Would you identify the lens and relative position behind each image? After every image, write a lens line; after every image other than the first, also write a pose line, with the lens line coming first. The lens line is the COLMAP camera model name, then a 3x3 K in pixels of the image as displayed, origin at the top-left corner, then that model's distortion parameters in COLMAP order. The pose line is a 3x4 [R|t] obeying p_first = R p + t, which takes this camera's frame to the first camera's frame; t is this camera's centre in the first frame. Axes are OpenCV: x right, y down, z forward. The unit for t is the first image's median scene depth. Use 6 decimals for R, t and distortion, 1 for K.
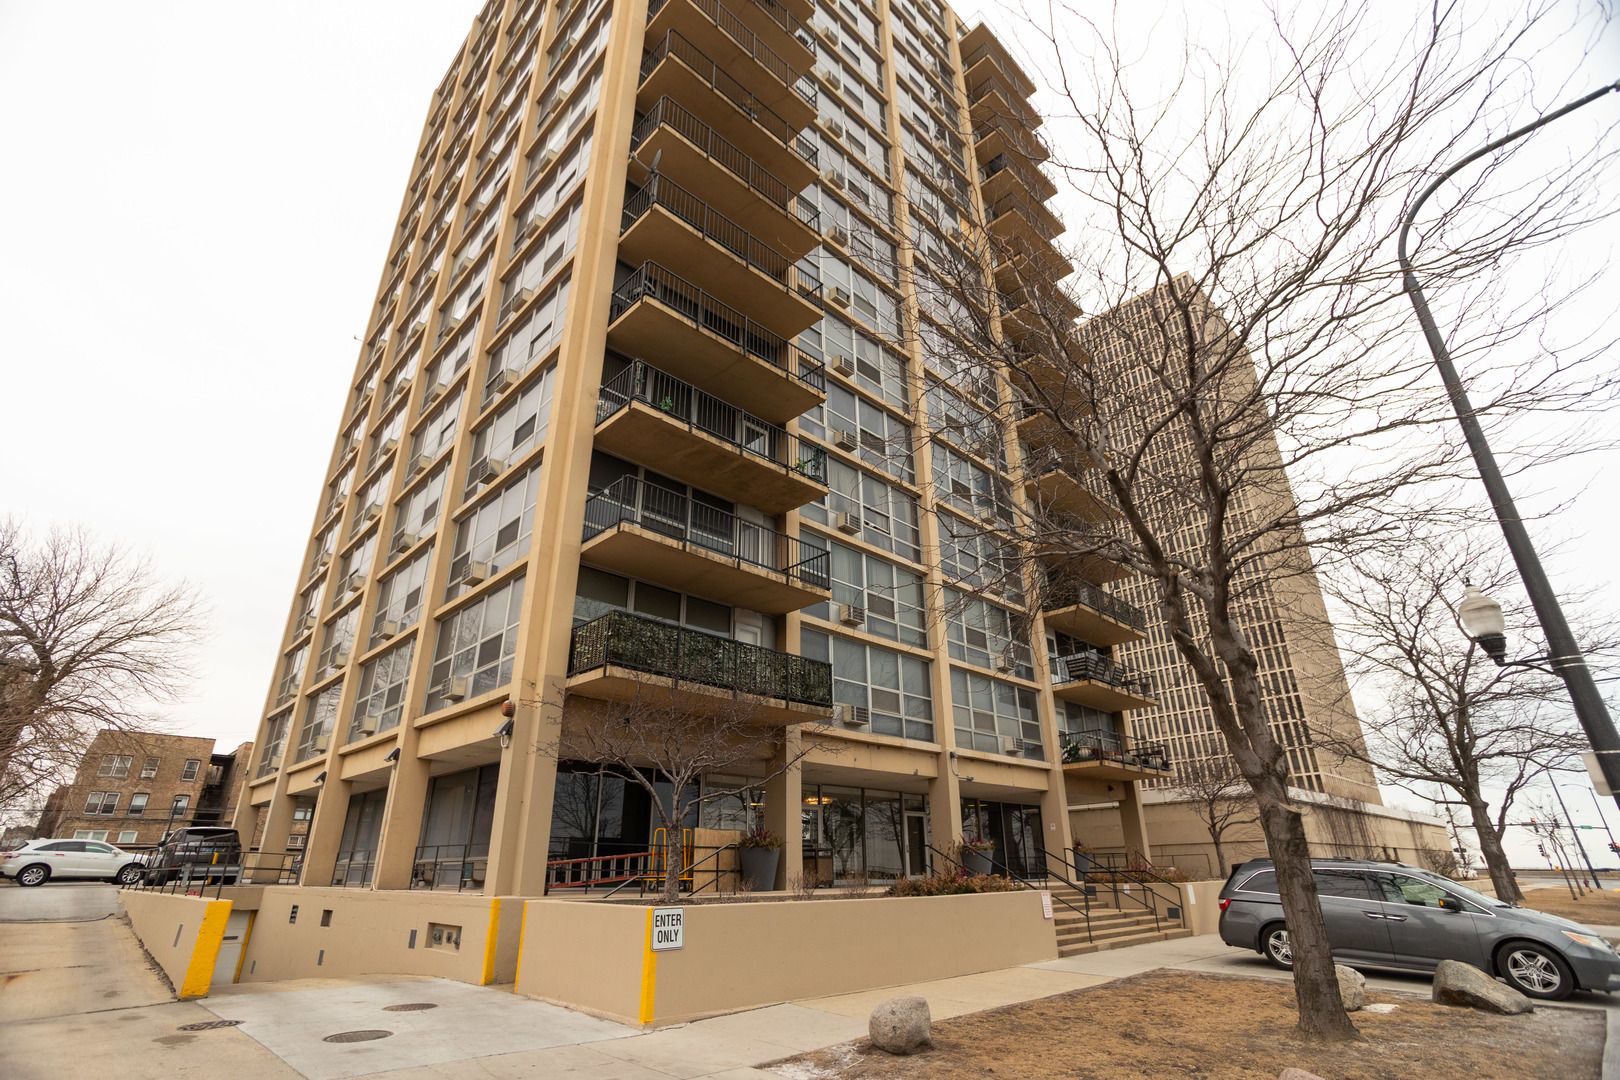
lens RADIAL K [[770.9, 0, 801.1], [0, 770.9, 545.0], [0, 0, 1]] dist [-0.064469, 0.038298]
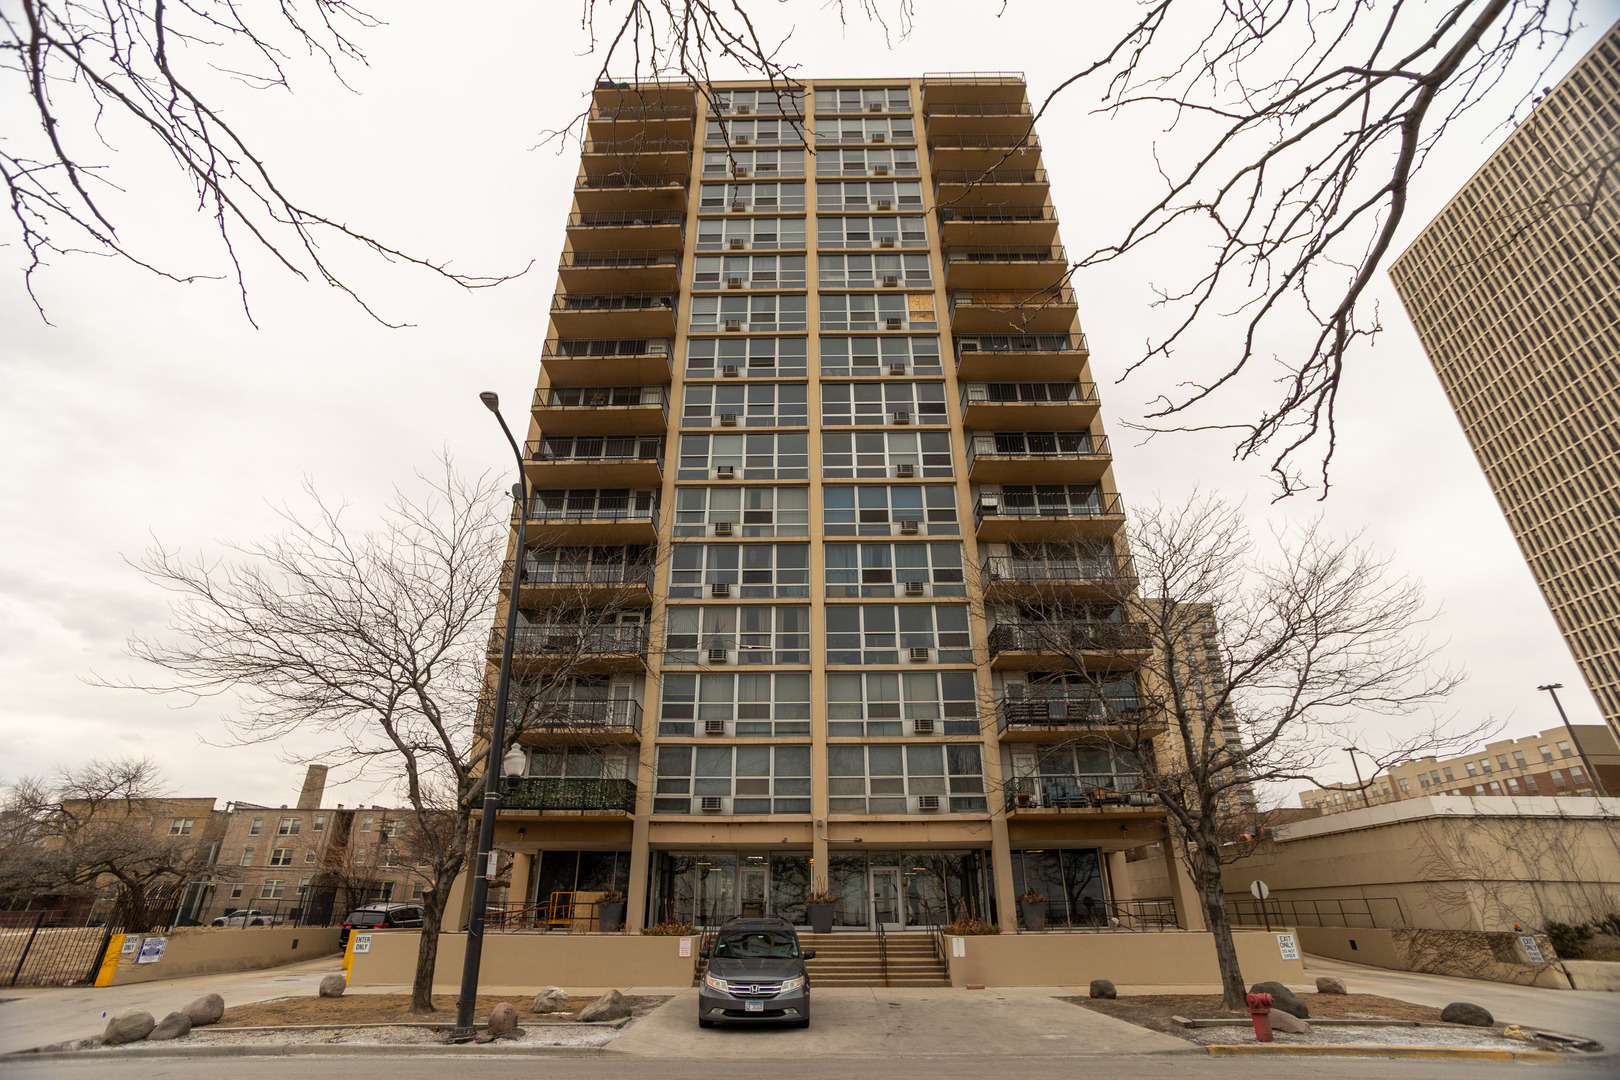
lens RADIAL K [[770.9, 0, 801.1], [0, 770.9, 545.0], [0, 0, 1]] dist [-0.064469, 0.038298]
pose [[0.707707, -0.306176, -0.636715, 0.987083], [0.276641, 0.949348, -0.149025, 0.026448], [0.650092, -0.070676, 0.756561, 0.088784]]
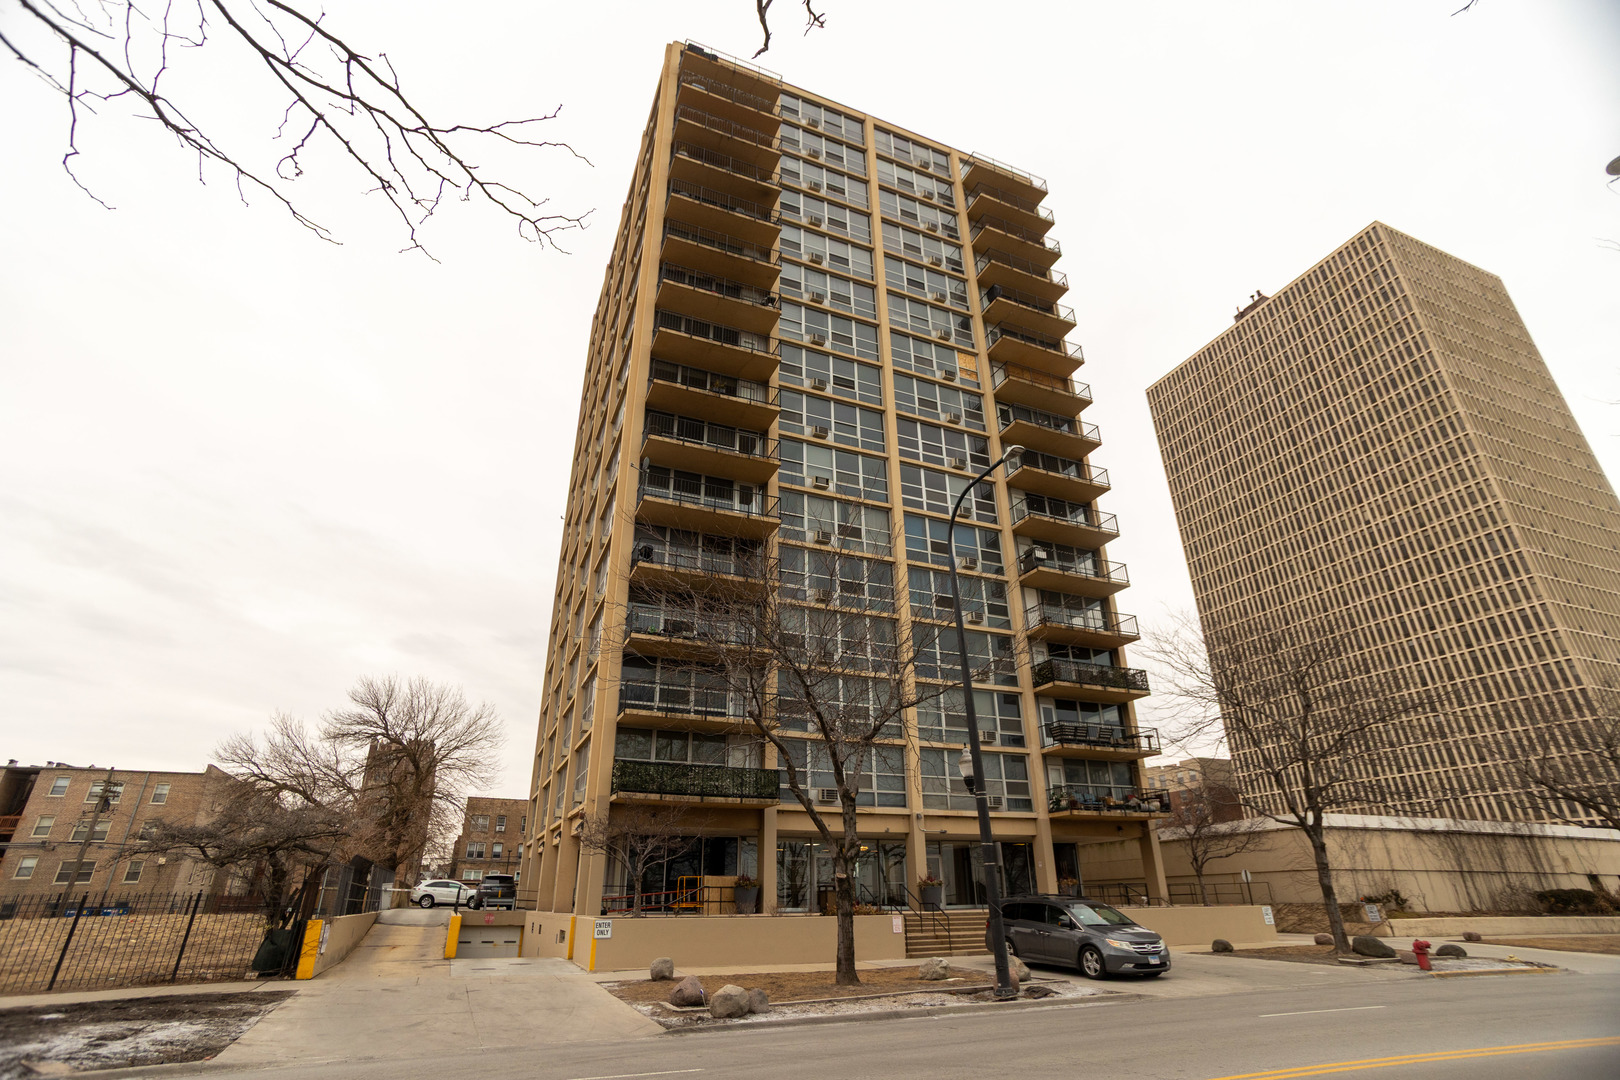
lens RADIAL K [[778.7, 0, 800.0], [0, 778.7, 547.5], [0, 0, 1]] dist [-0.067369, 0.042924]
pose [[0.931553, -0.152131, -0.330251, 0.486210], [0.145128, 0.988347, -0.045918, -0.156822], [0.333388, -0.005154, 0.942776, -0.348139]]
